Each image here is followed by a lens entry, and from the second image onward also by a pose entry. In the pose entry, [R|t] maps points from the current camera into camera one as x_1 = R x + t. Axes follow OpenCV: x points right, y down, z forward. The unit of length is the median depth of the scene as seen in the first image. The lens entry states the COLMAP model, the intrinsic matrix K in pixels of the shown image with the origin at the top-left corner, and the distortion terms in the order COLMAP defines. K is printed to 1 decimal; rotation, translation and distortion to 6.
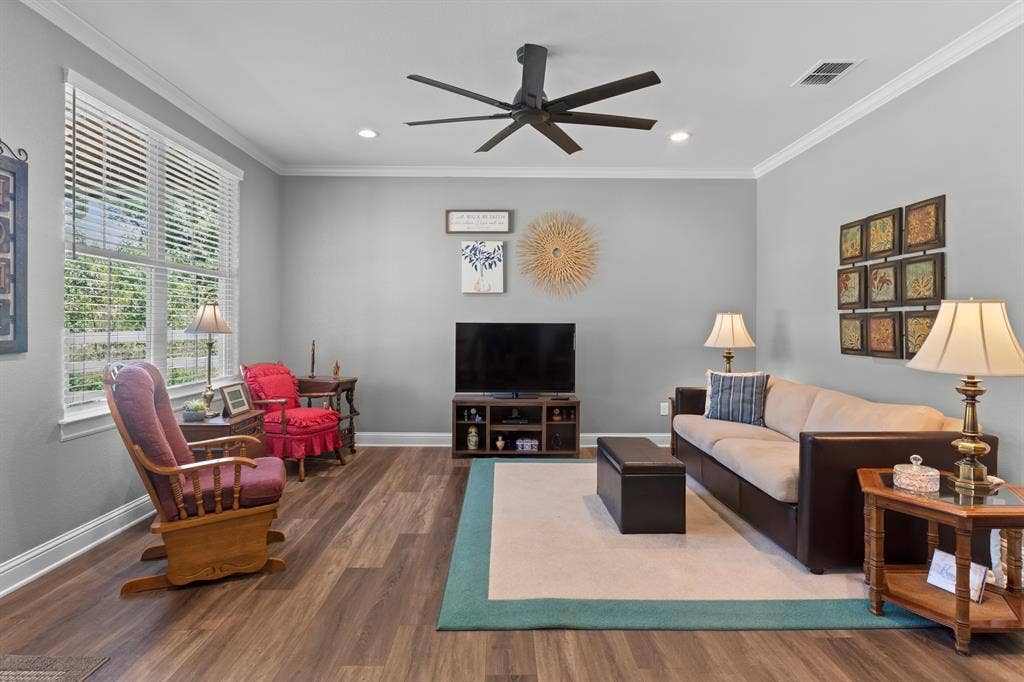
lens RADIAL K [[531.7, 0, 508.9], [0, 531.7, 326.2], [0, 0, 1]] dist [-0.003006, 0.000645]
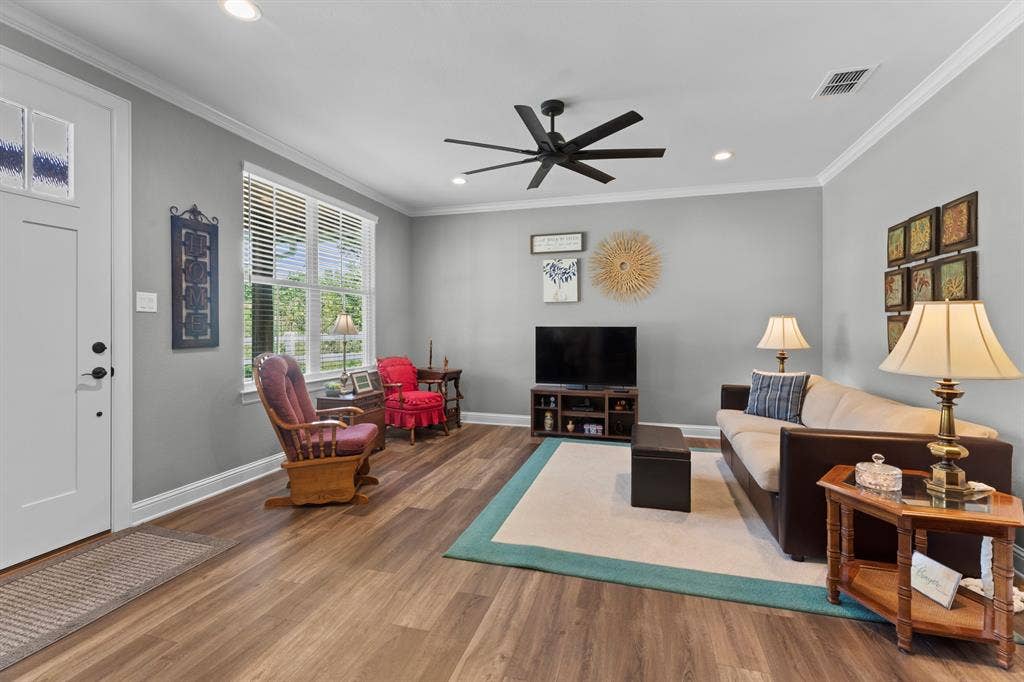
lens RADIAL K [[449.8, 0, 514.2], [0, 449.8, 332.6], [0, 0, 1]] dist [0.001383, 0.000157]
pose [[0.958589, -0.000412, -0.284792, 0.242105], [0.002102, 0.999982, 0.005628, 0.001665], [0.284784, -0.005994, 0.958573, -0.021201]]
